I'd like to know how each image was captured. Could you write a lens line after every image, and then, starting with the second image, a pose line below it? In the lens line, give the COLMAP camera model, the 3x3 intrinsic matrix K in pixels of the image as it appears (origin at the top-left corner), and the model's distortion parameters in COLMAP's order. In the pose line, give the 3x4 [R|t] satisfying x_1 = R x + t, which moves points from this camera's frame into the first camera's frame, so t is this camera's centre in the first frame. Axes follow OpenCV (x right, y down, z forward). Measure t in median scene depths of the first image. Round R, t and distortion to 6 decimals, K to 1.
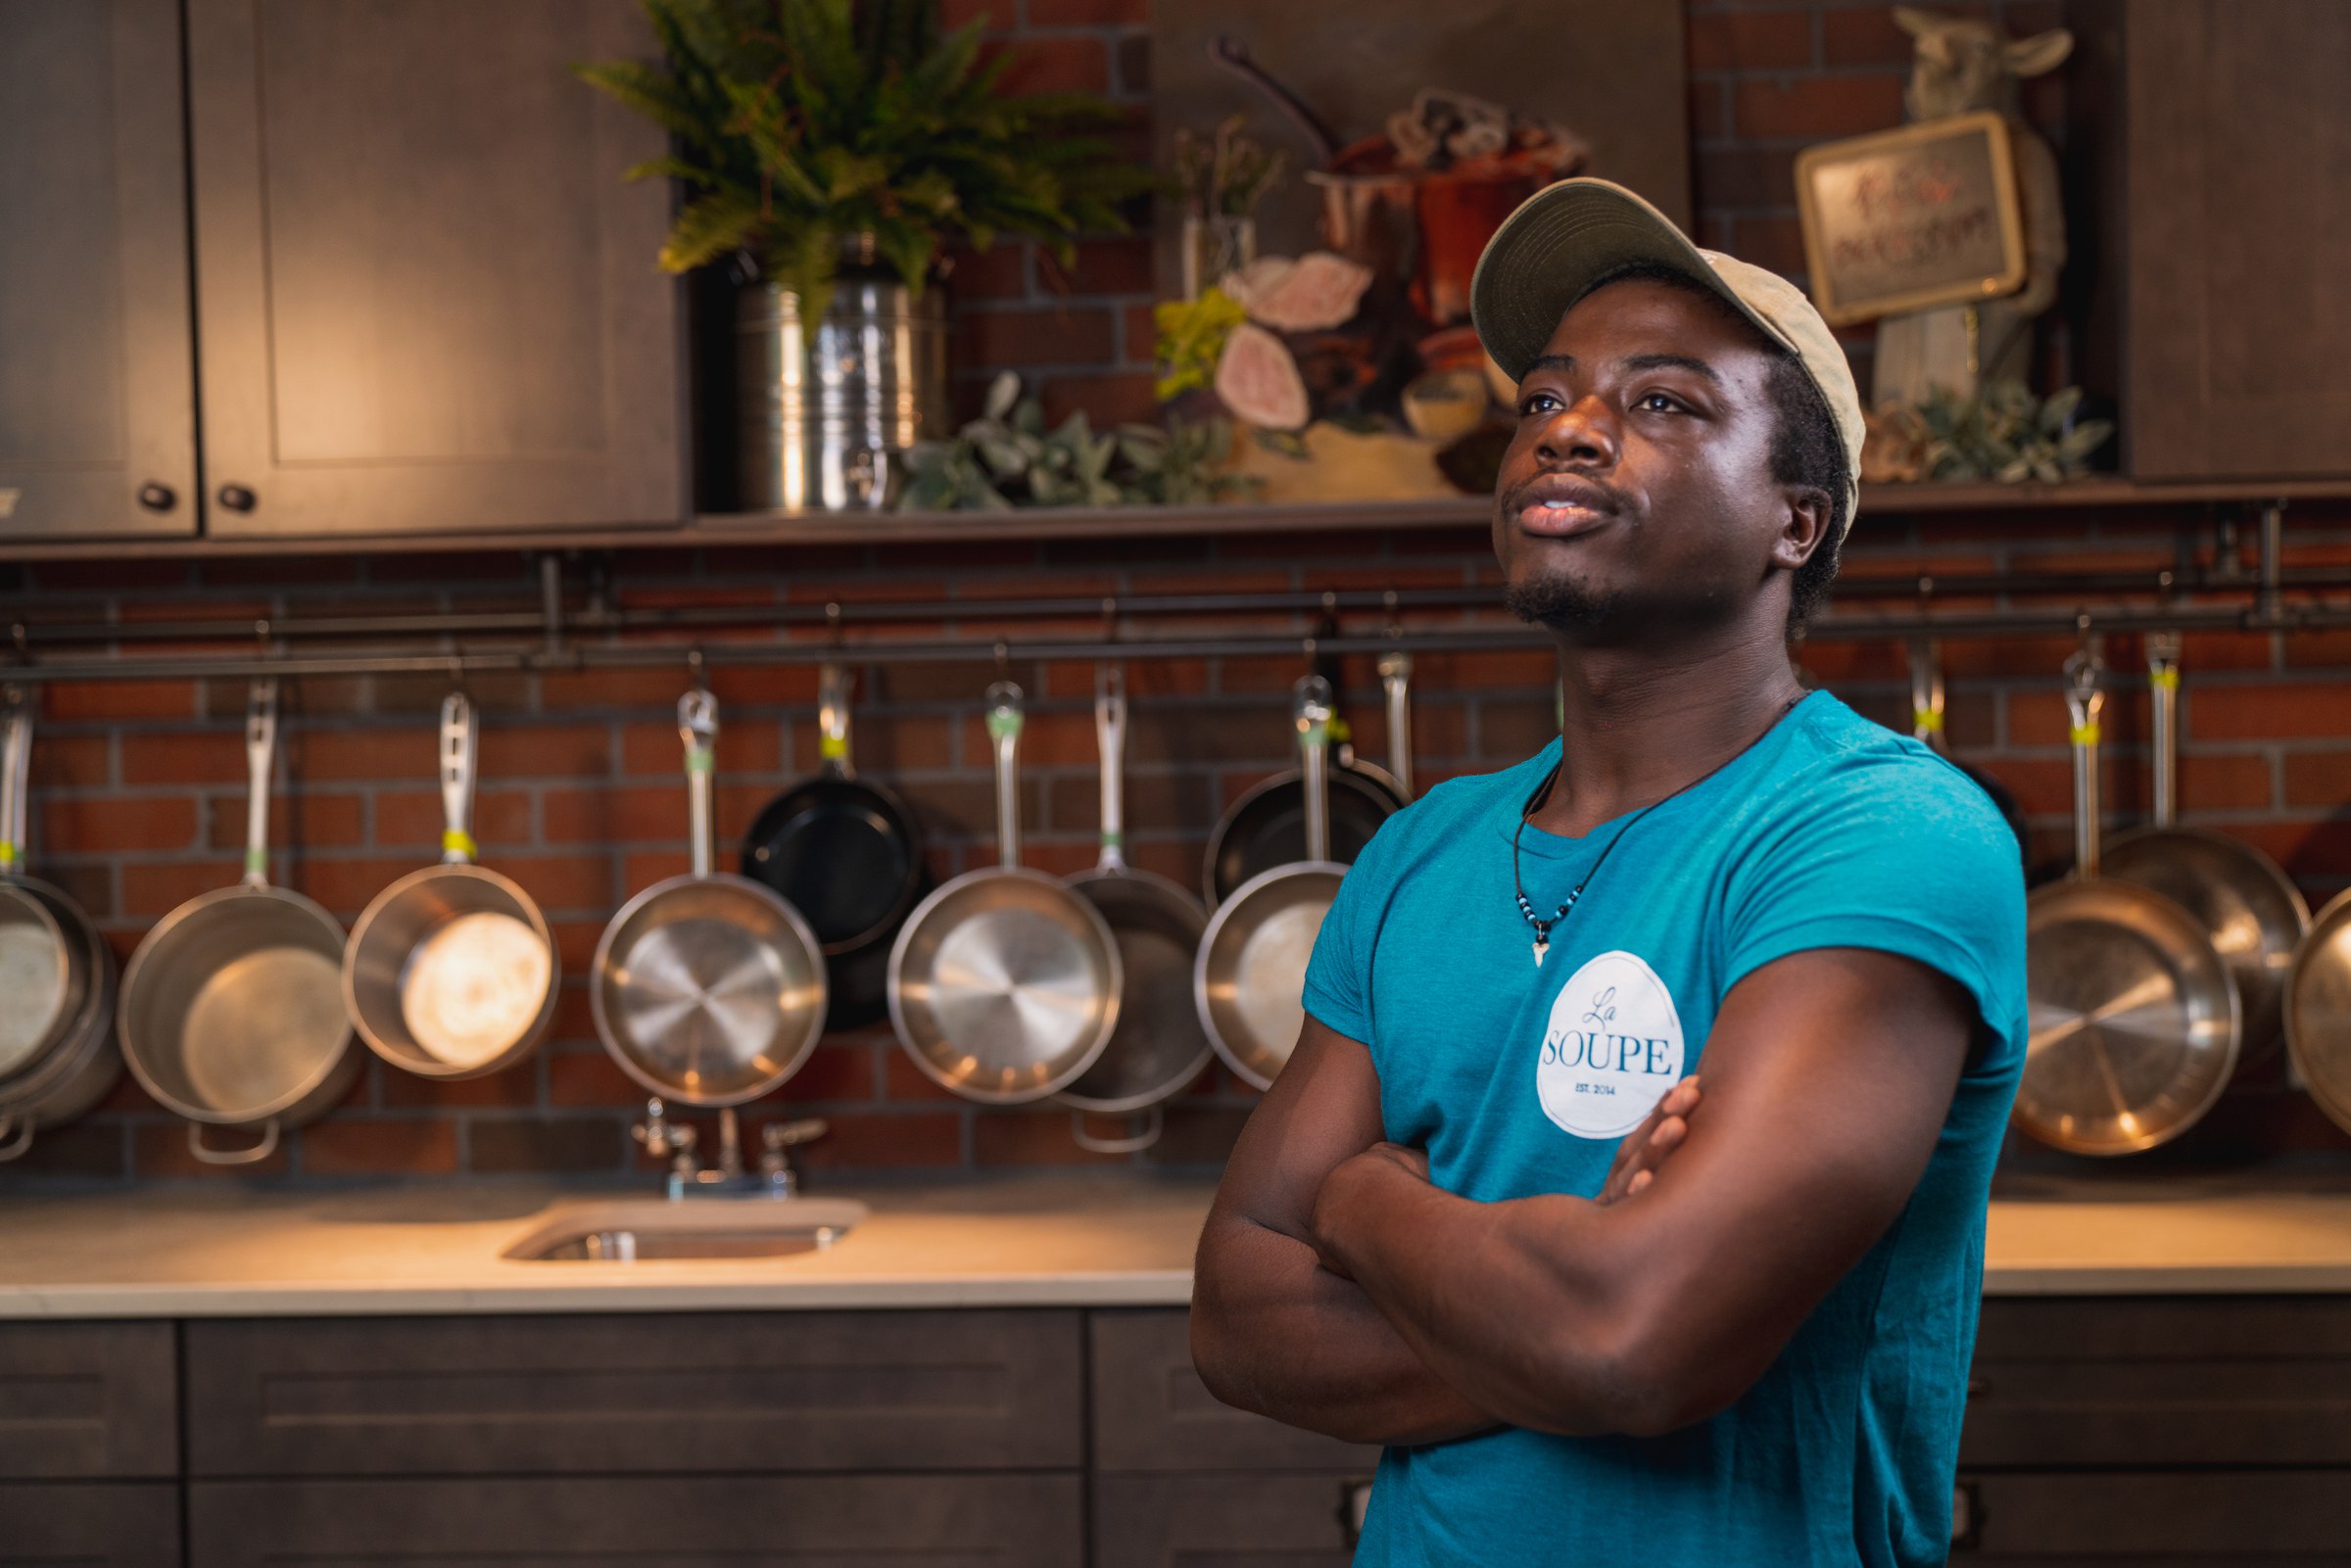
lens RADIAL K [[3404.3, 0, 1179.2], [0, 3404.3, 794.8], [0, 0, 1]] dist [0.054934, 0.000000]
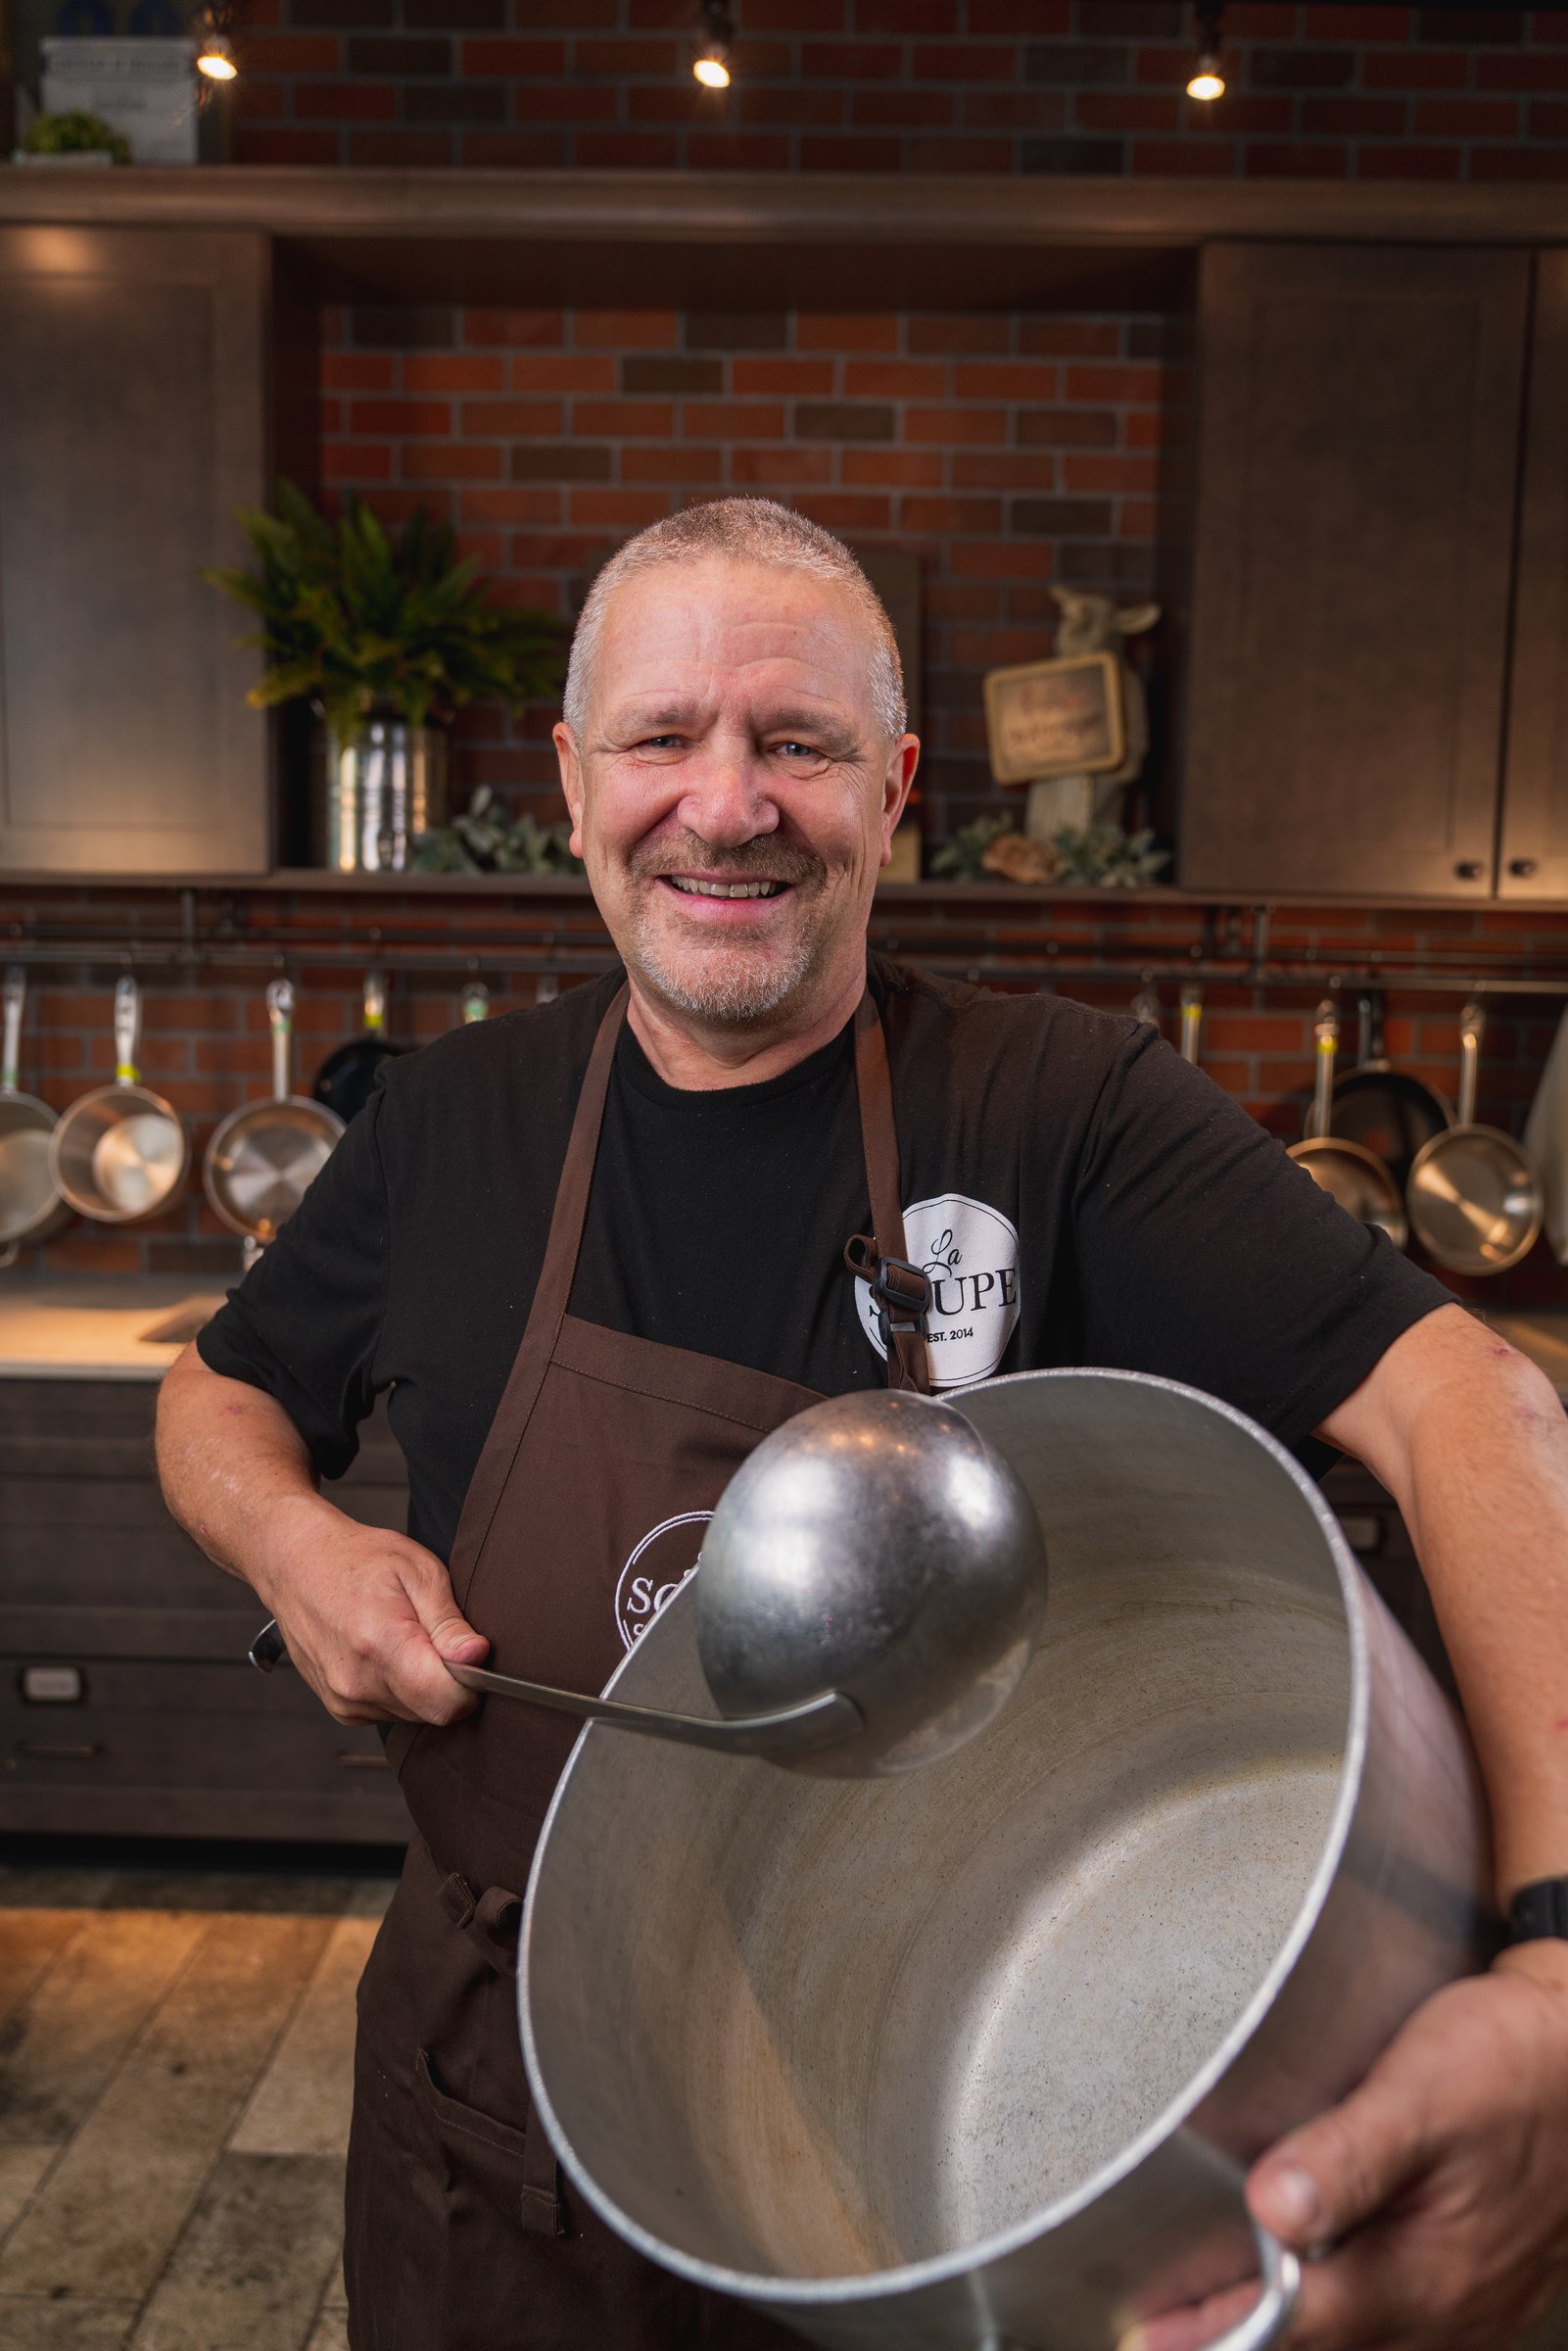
lens RADIAL K [[1708.3, 0, 786.0], [0, 1708.3, 1187.3], [0, 0, 1]] dist [-0.029616, 0.013882]
pose [[0.996986, 0.034807, 0.069340, 0.040352], [-0.040795, 0.995381, 0.086902, -0.013862], [-0.065995, -0.089469, 0.993801, 0.192599]]
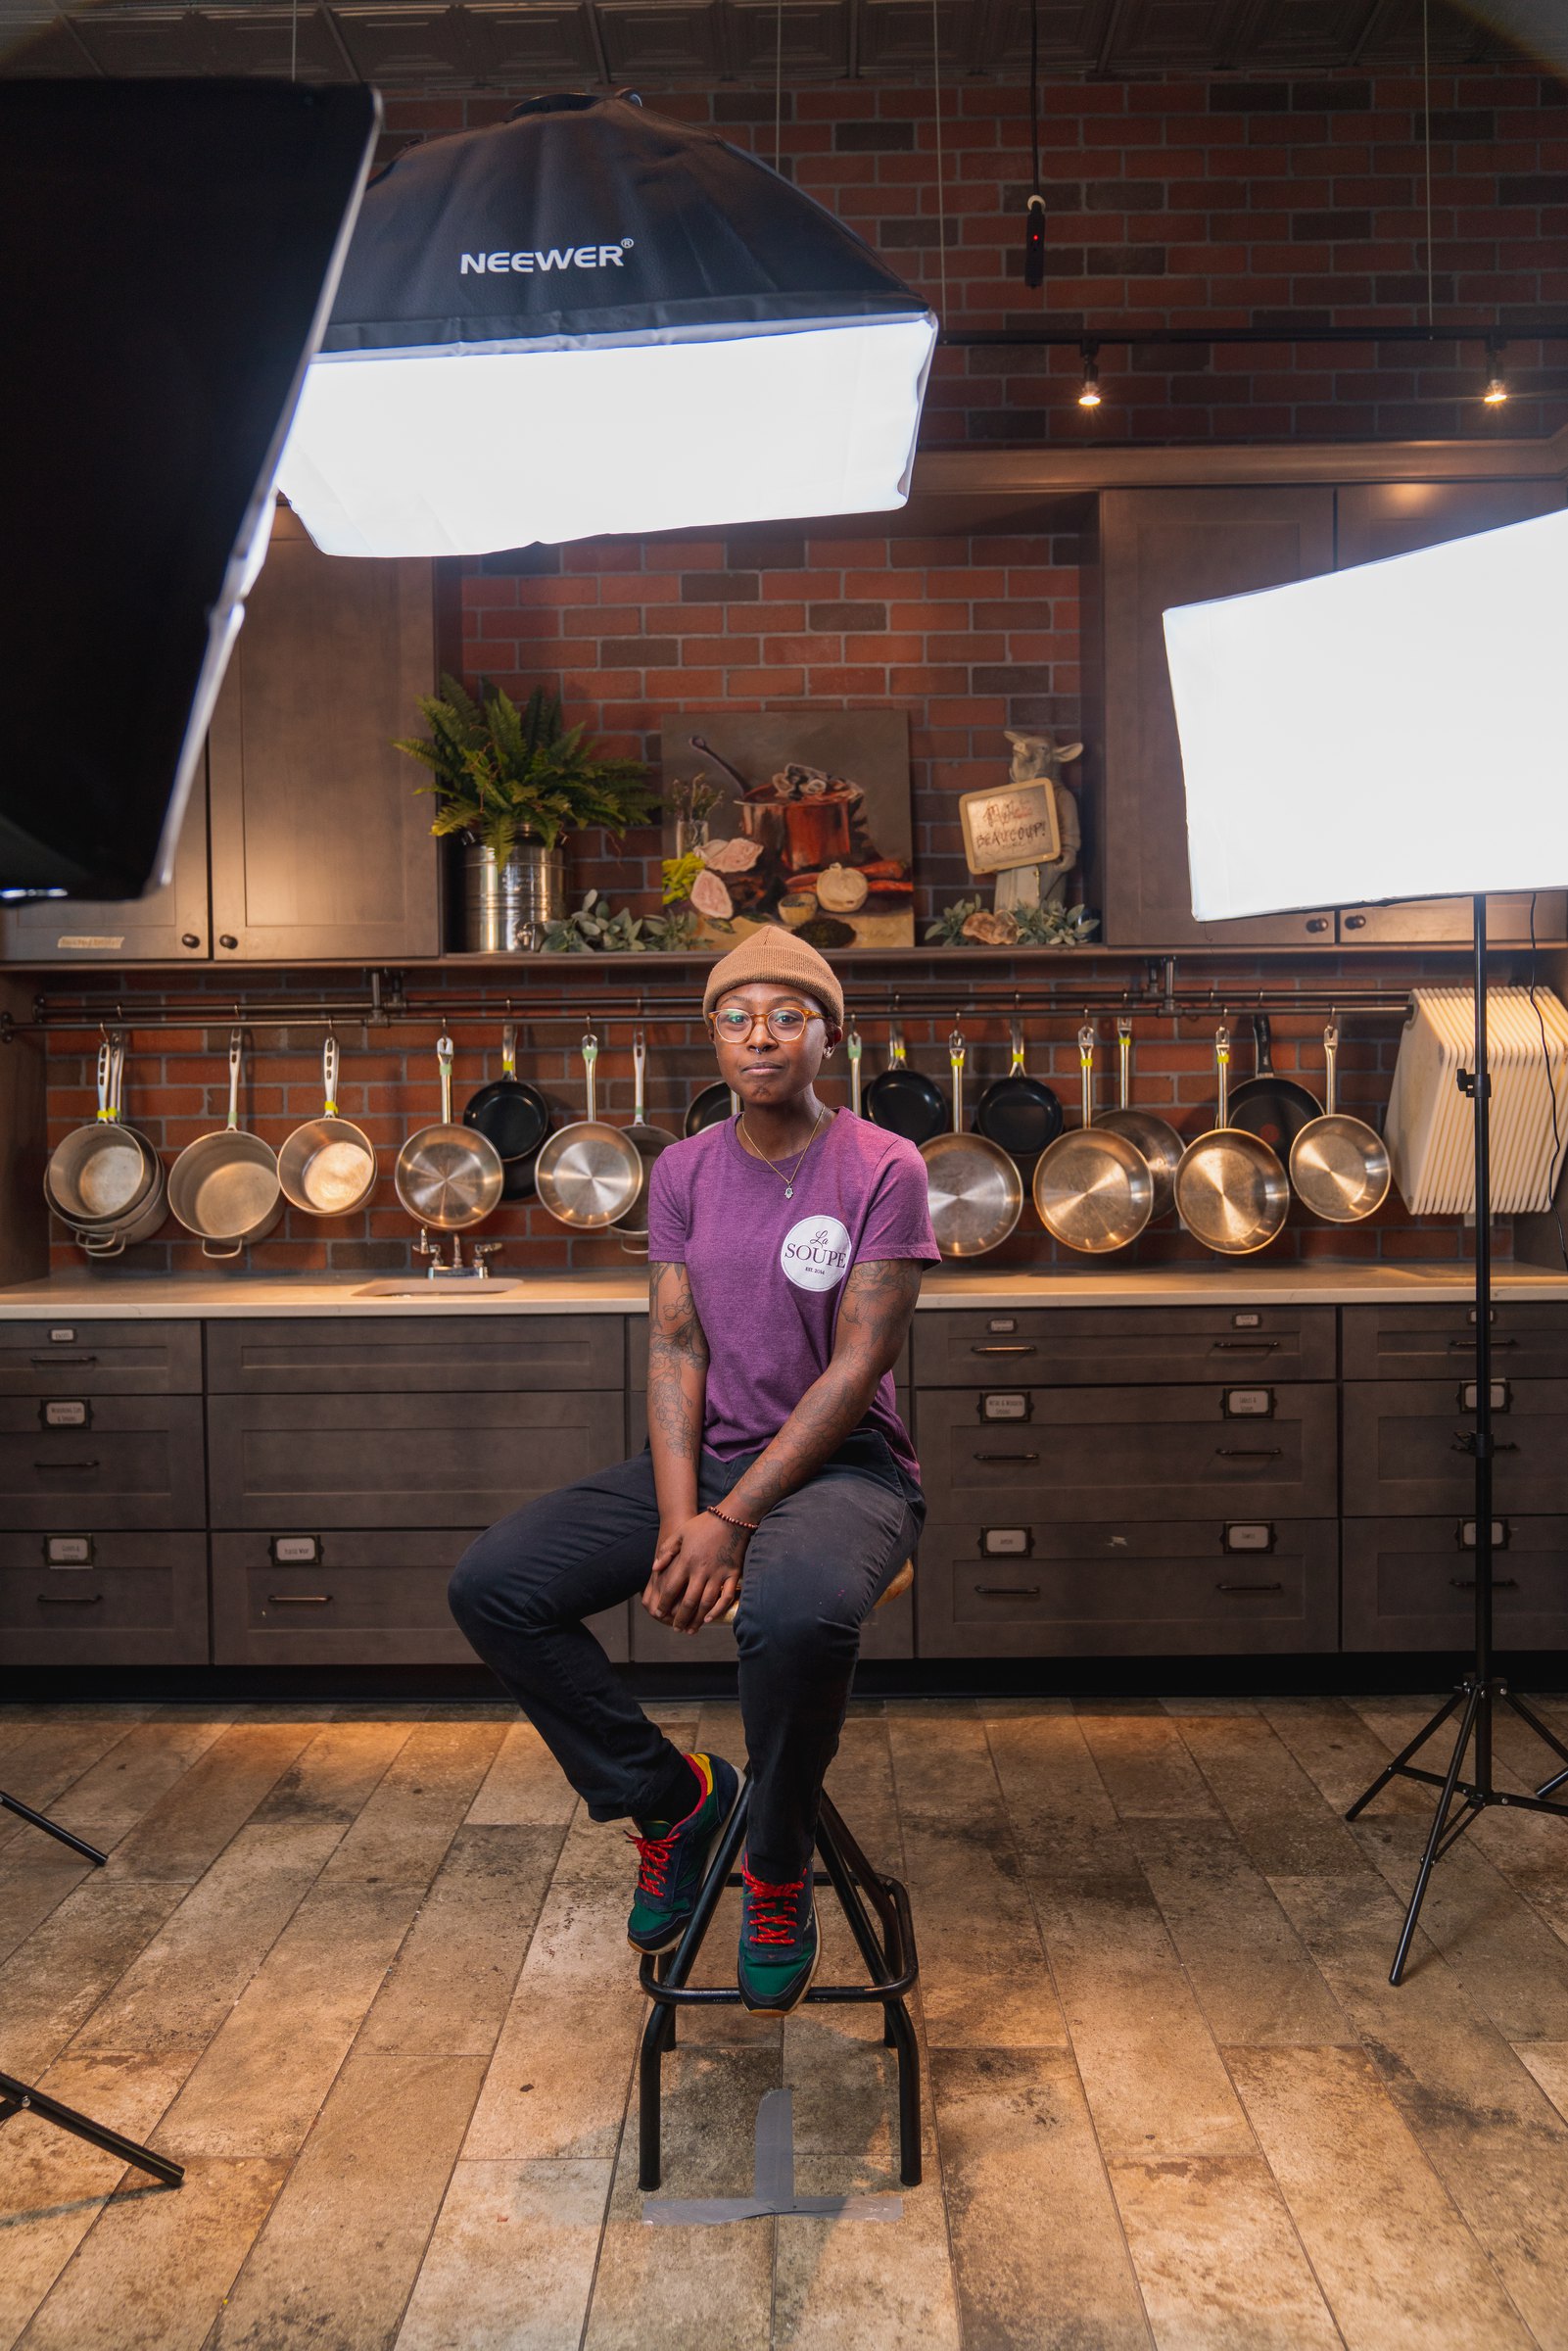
lens RADIAL K [[1781.7, 0, 779.3], [0, 1781.7, 1175.7], [0, 0, 1]] dist [-0.023966, 0.001104]
pose [[0.998019, 0.008795, 0.062303, -0.001503], [-0.009073, 0.999950, 0.004176, 0.049771], [-0.062263, -0.004733, 0.998049, -0.120533]]
